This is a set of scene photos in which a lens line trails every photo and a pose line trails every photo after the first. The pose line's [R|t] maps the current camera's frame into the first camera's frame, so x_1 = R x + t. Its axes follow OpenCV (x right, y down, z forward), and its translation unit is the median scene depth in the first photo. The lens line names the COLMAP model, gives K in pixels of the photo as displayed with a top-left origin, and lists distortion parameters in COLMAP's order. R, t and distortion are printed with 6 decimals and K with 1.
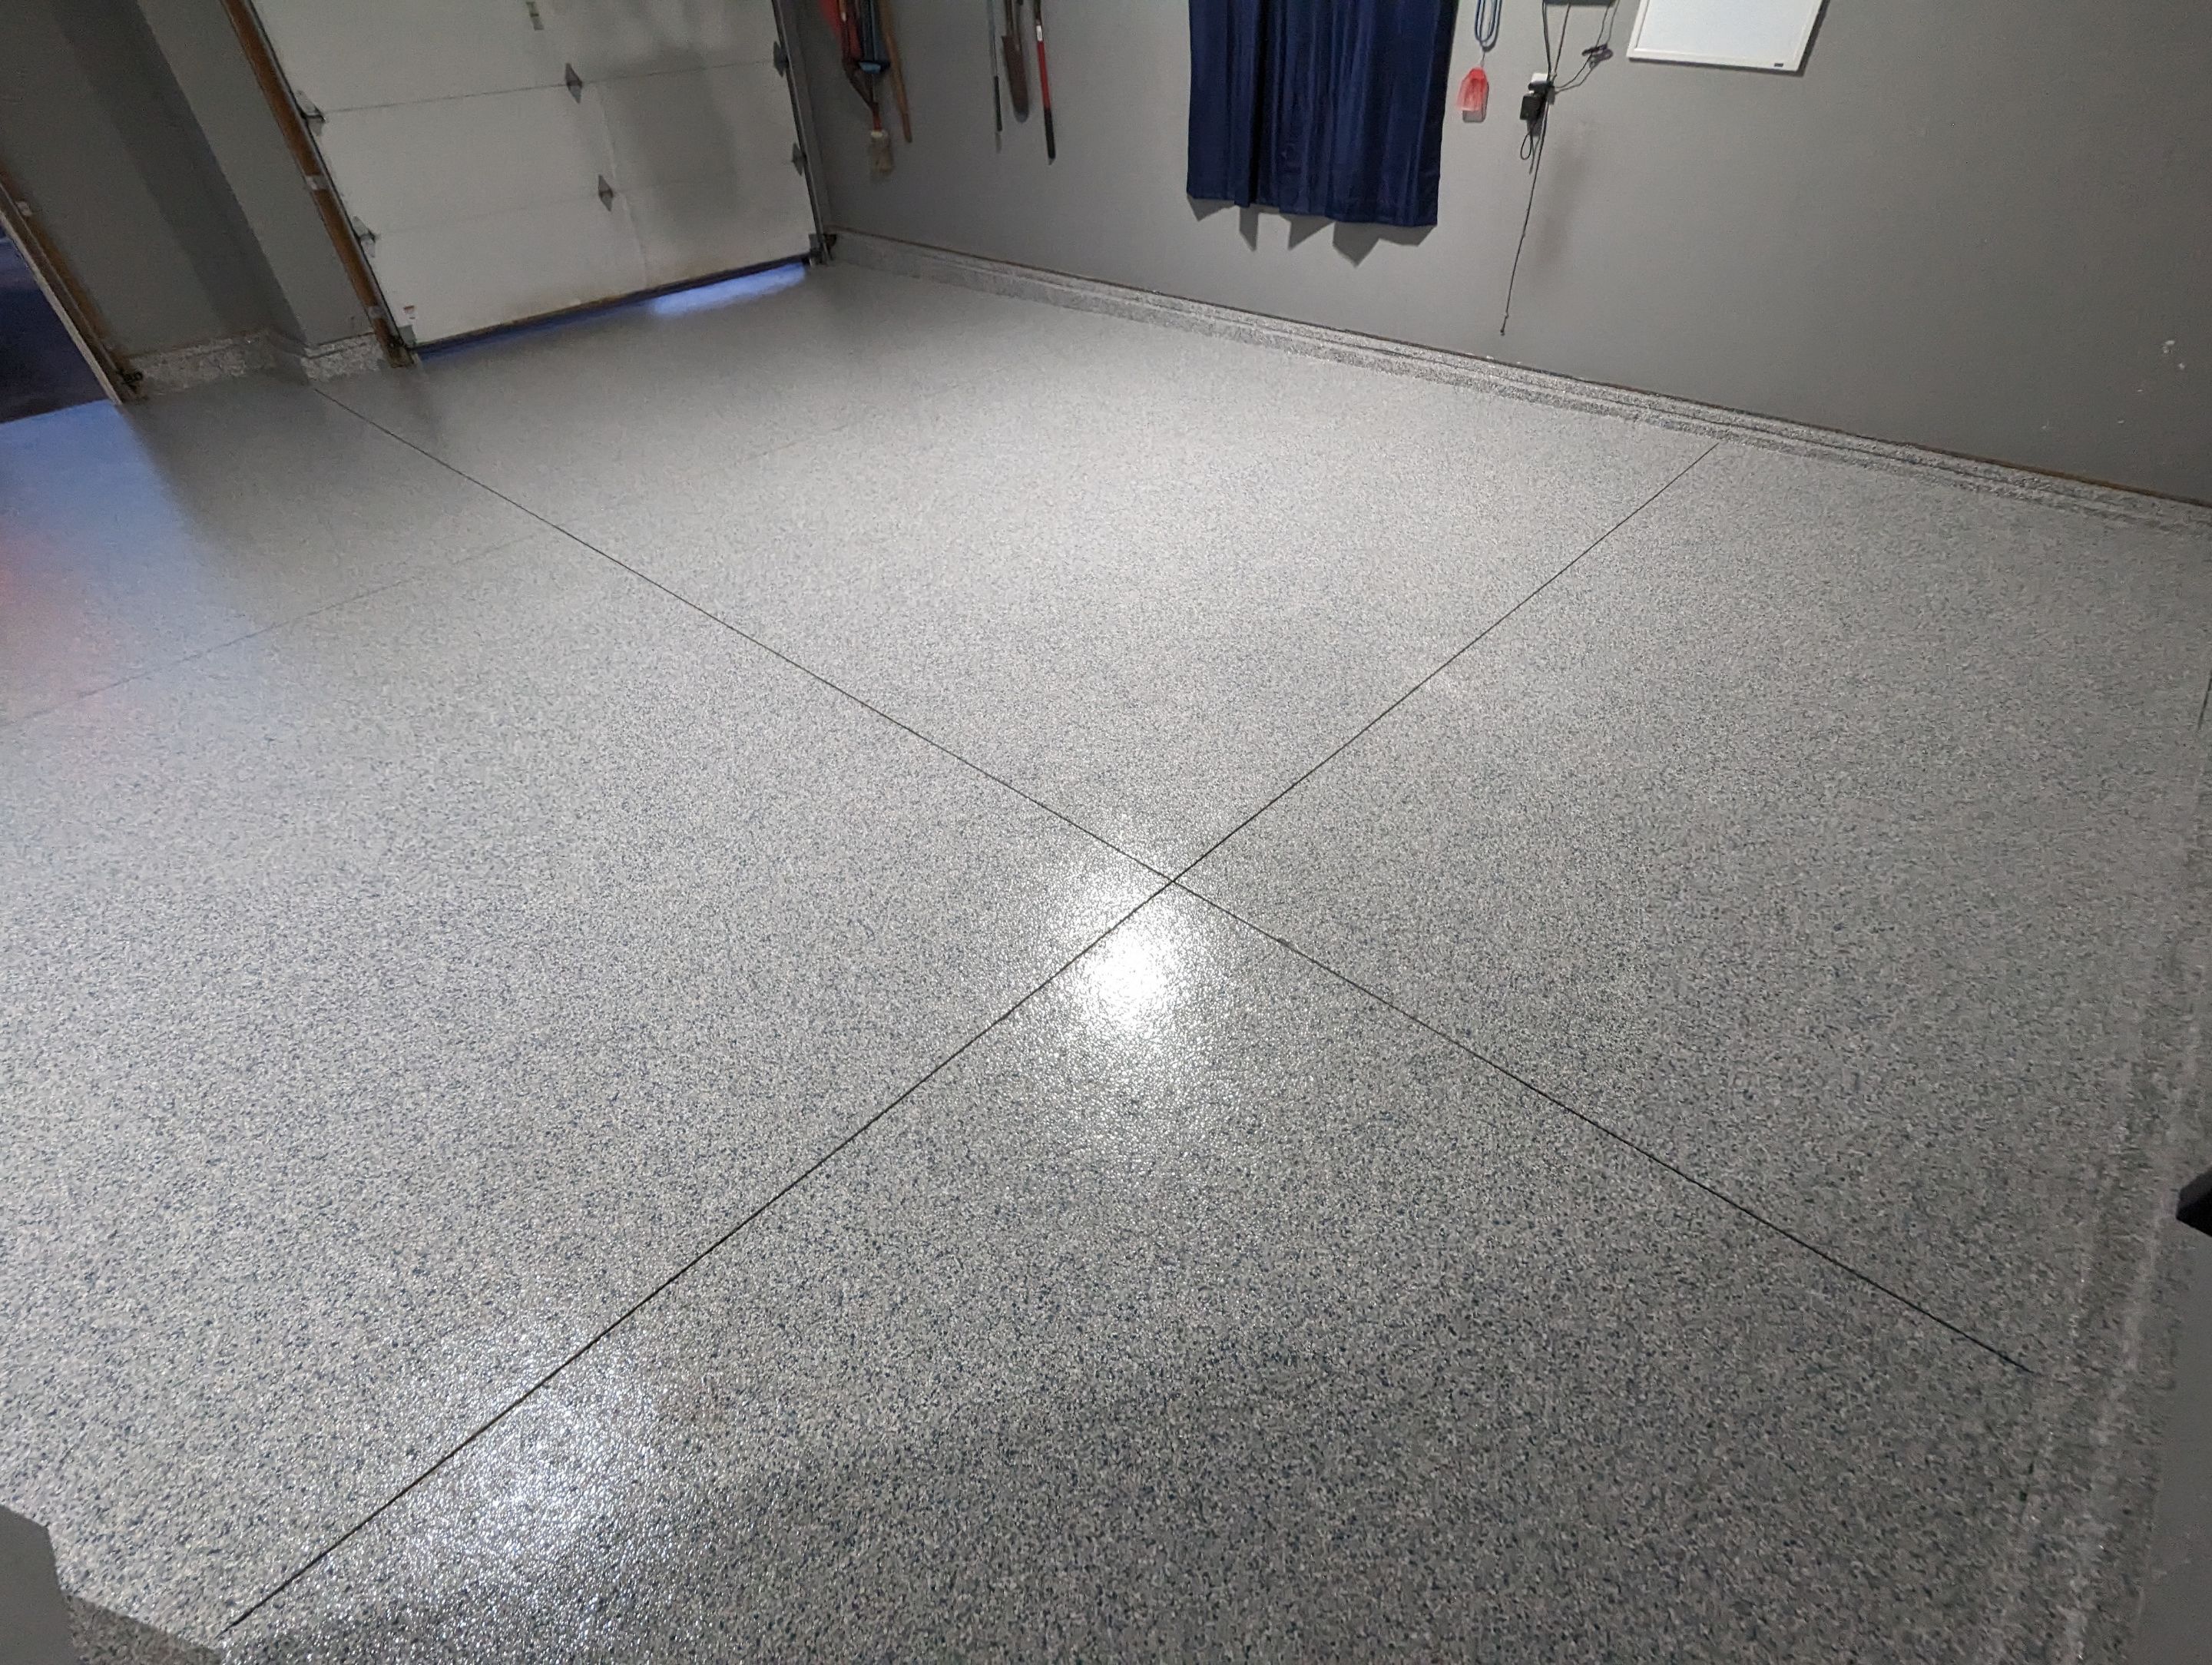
lens RADIAL K [[1051.2, 0, 1111.5], [0, 1051.2, 828.7], [0, 0, 1]] dist [-0.002024, 0.000695]
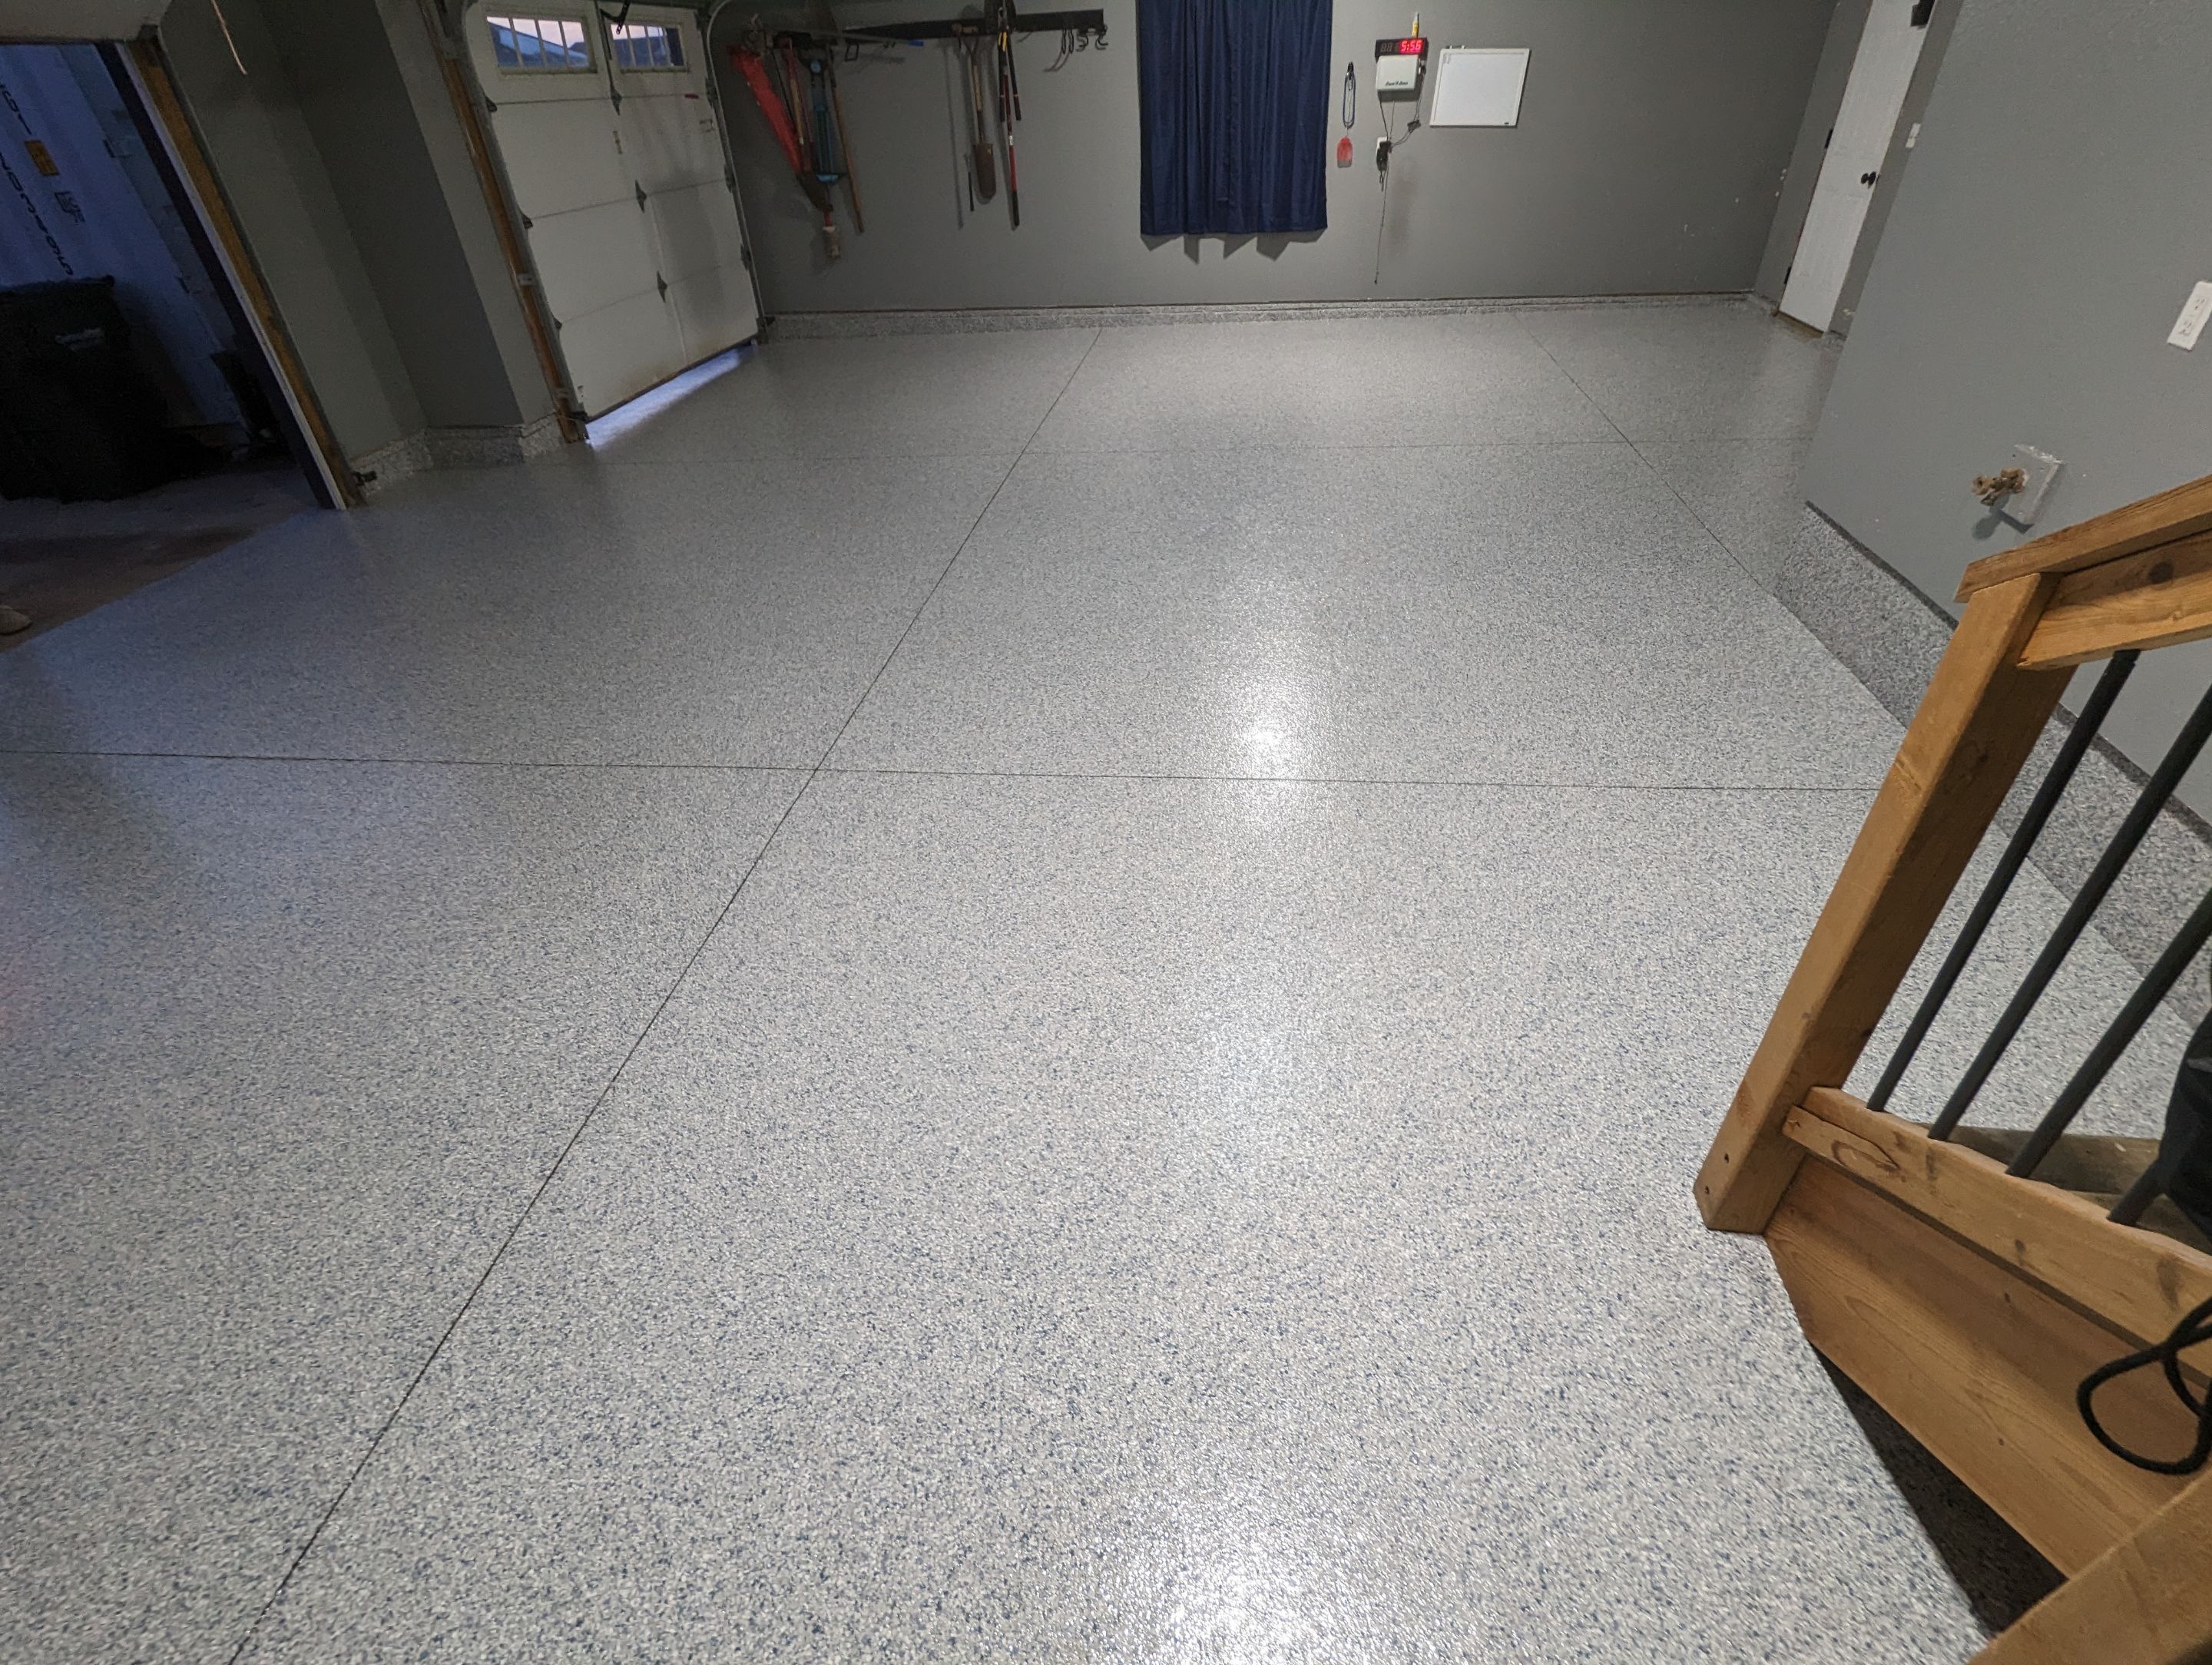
lens RADIAL K [[1051.2, 0, 1111.5], [0, 1051.2, 828.7], [0, 0, 1]] dist [-0.002024, 0.000695]
pose [[0.818699, -0.336718, 0.465137, -0.986493], [0.385511, 0.922642, -0.010636, 0.188369], [-0.425574, 0.188023, 0.885175, -0.161915]]
